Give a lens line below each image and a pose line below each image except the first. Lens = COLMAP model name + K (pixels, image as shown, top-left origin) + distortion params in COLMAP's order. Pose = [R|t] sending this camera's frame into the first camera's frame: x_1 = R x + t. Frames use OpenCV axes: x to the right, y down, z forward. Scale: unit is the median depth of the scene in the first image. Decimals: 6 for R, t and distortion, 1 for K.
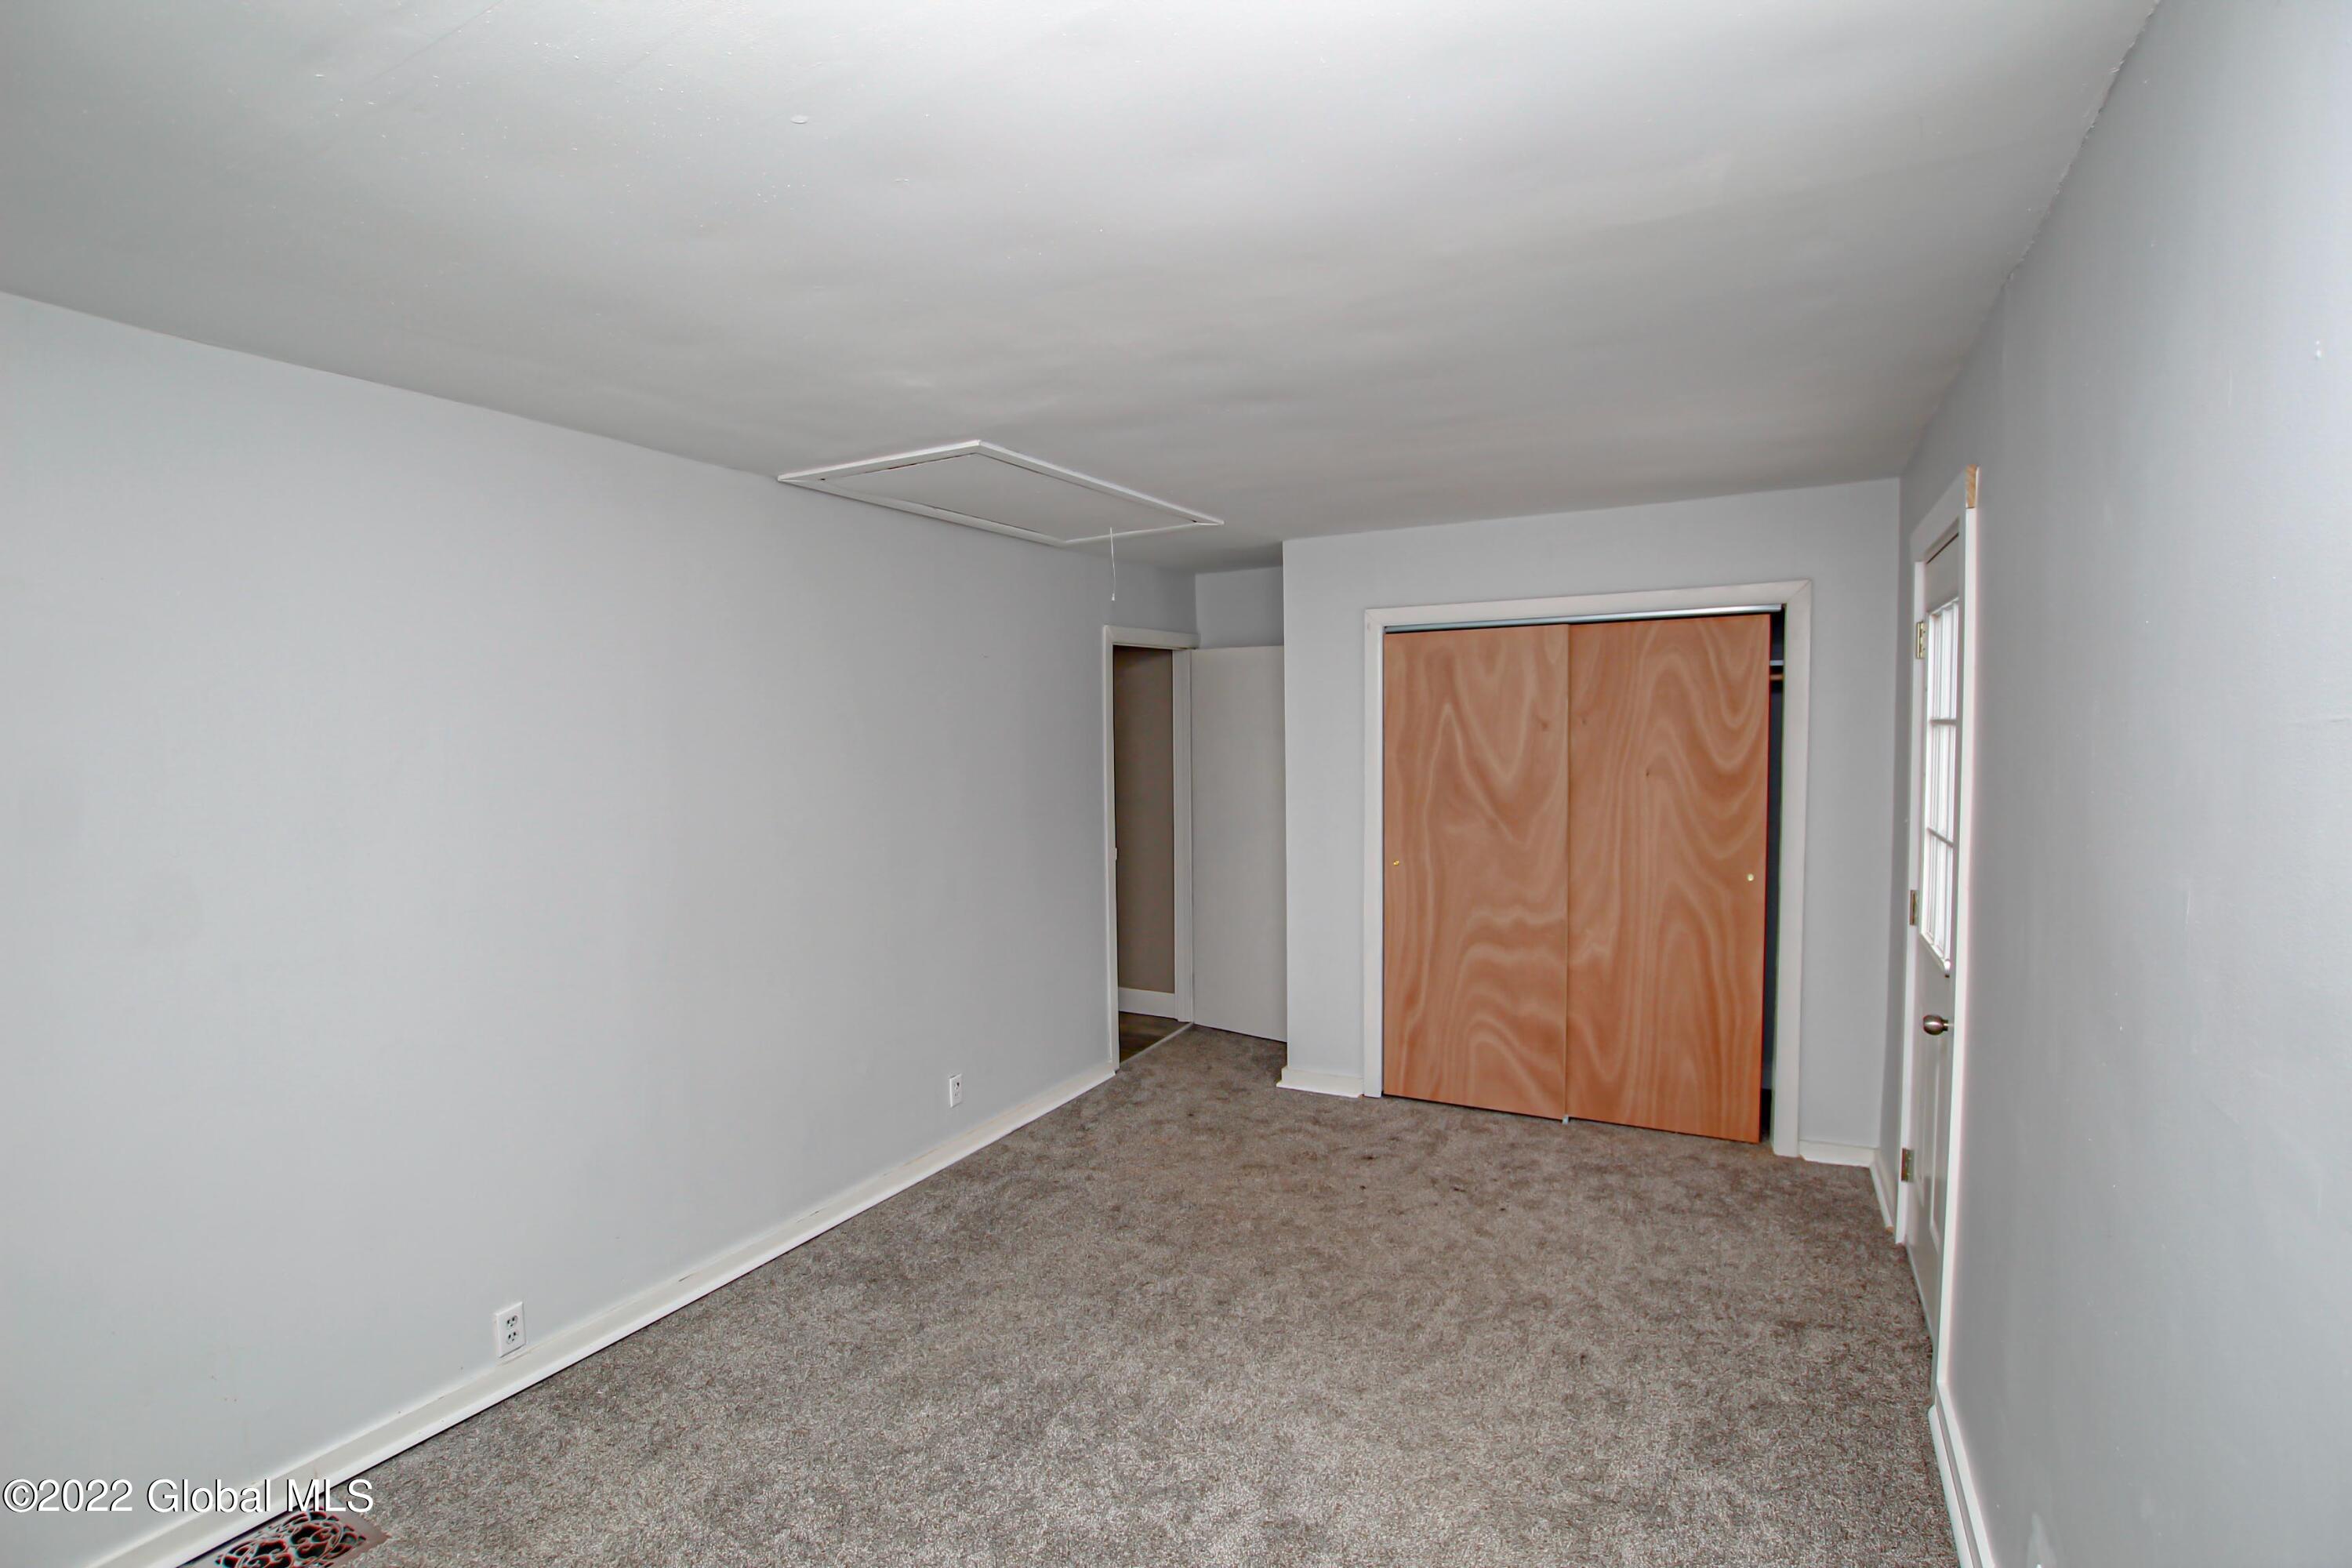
lens RADIAL K [[1087.9, 0, 1178.2], [0, 1087.9, 801.6], [0, 0, 1]] dist [-0.035059, 0.005713]
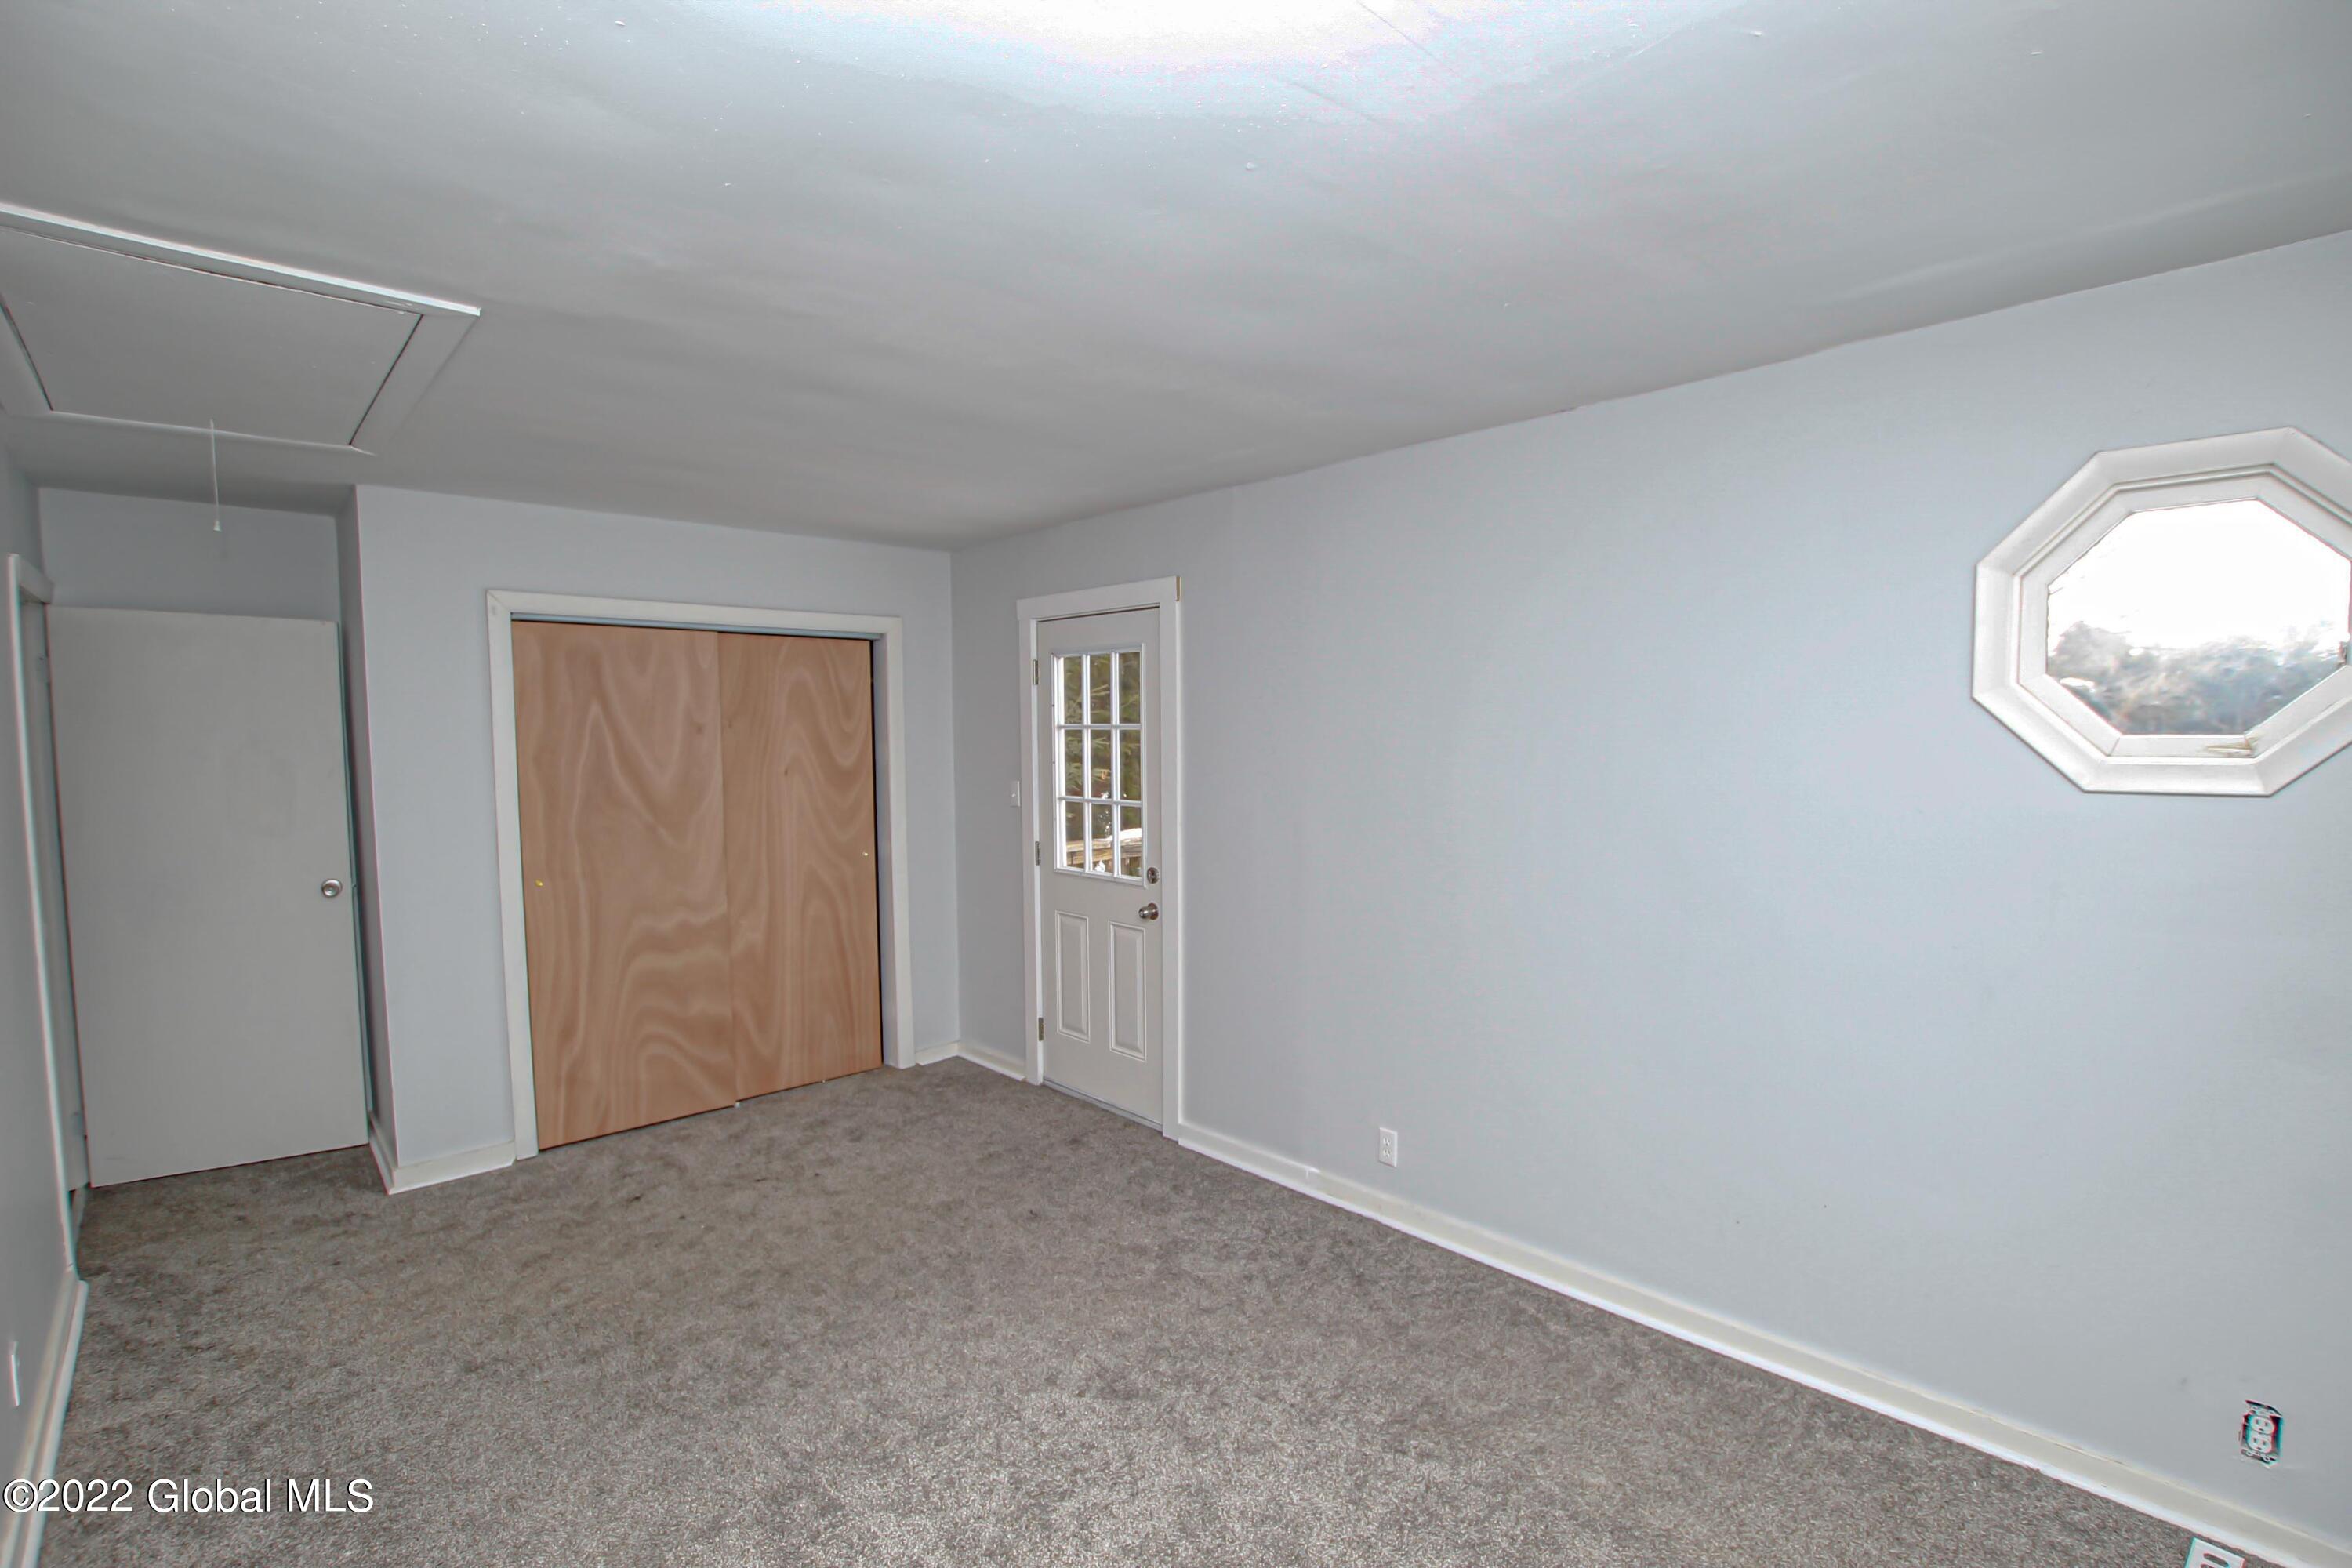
lens RADIAL K [[1087.9, 0, 1178.2], [0, 1087.9, 801.6], [0, 0, 1]] dist [-0.035059, 0.005713]
pose [[0.314038, -0.047121, 0.948240, -0.497372], [0.063232, 0.997588, 0.028632, -0.001601], [-0.947302, 0.050968, 0.316260, 0.250265]]
